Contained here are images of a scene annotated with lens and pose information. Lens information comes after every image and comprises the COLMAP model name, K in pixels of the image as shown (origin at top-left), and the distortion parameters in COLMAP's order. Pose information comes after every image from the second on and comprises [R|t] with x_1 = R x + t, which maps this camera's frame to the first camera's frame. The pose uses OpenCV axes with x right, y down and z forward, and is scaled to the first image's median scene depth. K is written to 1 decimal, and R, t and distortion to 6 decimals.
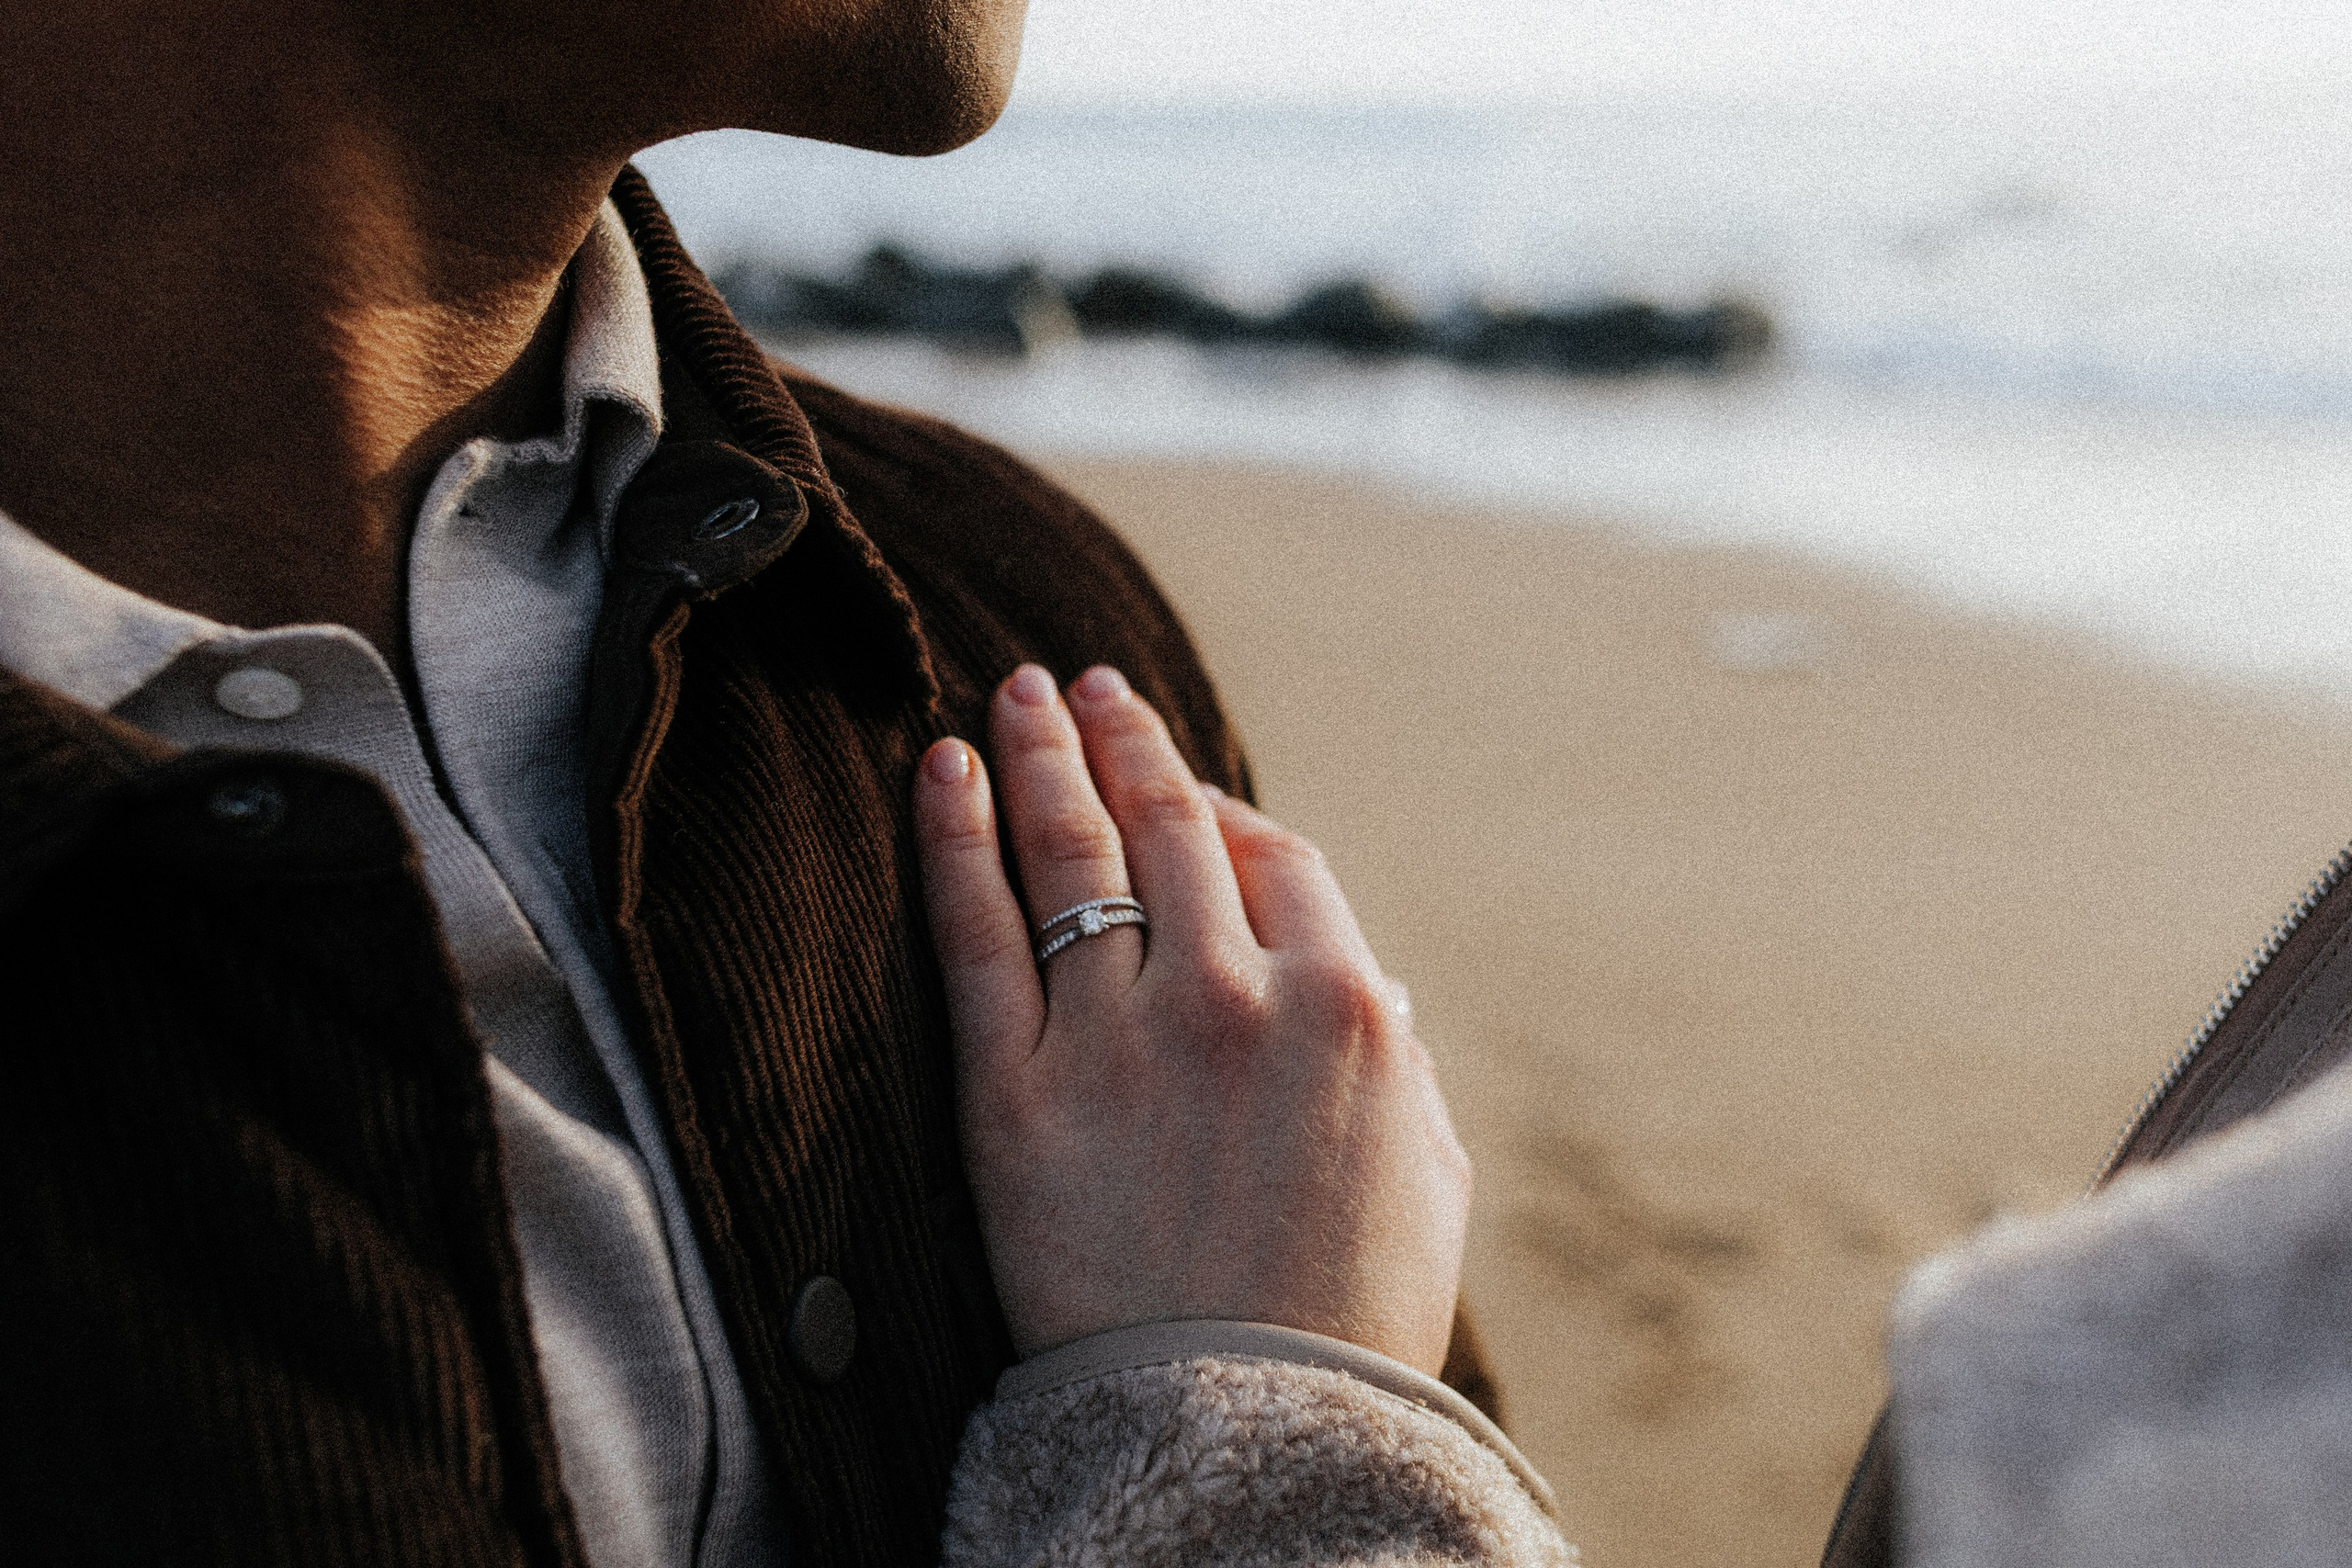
lens RADIAL K [[2367.0, 0, 1168.4], [0, 2367.0, 782.6], [0, 0, 1]] dist [0.007364, 0.000000]
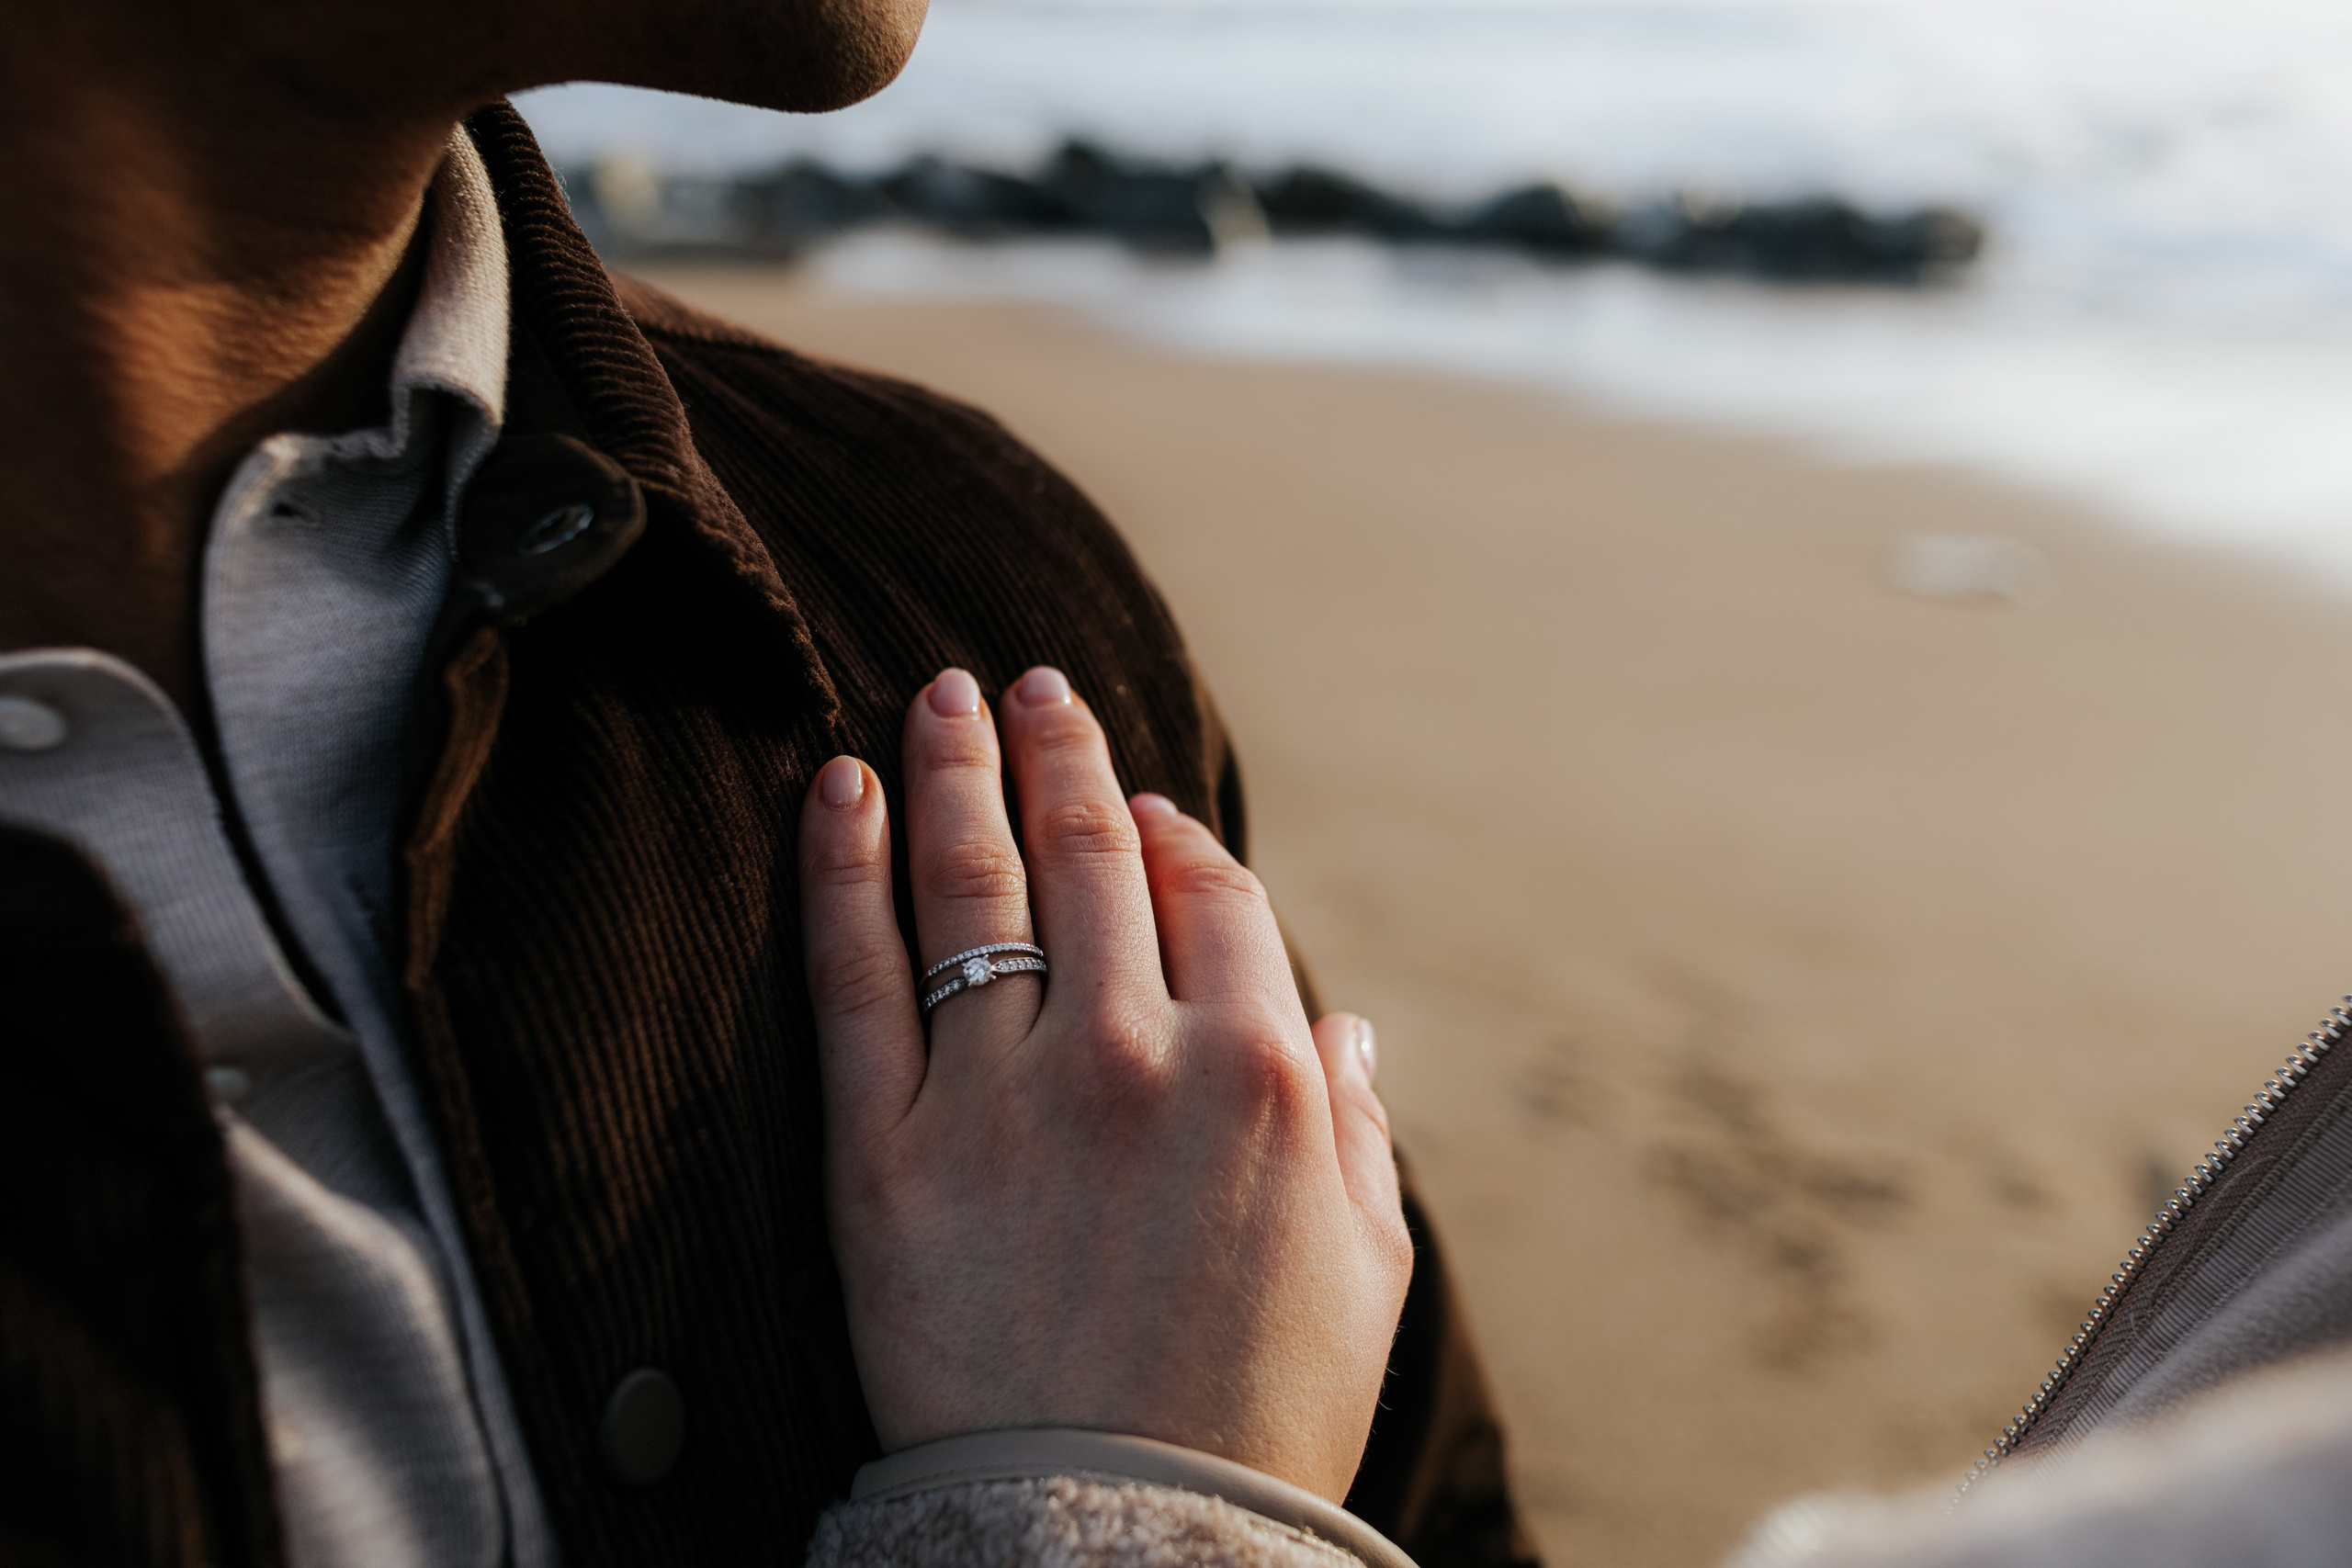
lens RADIAL K [[2367.0, 0, 1183.8], [0, 2367.0, 784.1], [0, 0, 1]] dist [0.007364, 0.000000]
pose [[0.997372, 0.023666, -0.068483, 0.113870], [-0.020811, 0.998897, 0.042097, -0.056232], [0.069403, -0.040561, 0.996764, 0.116669]]
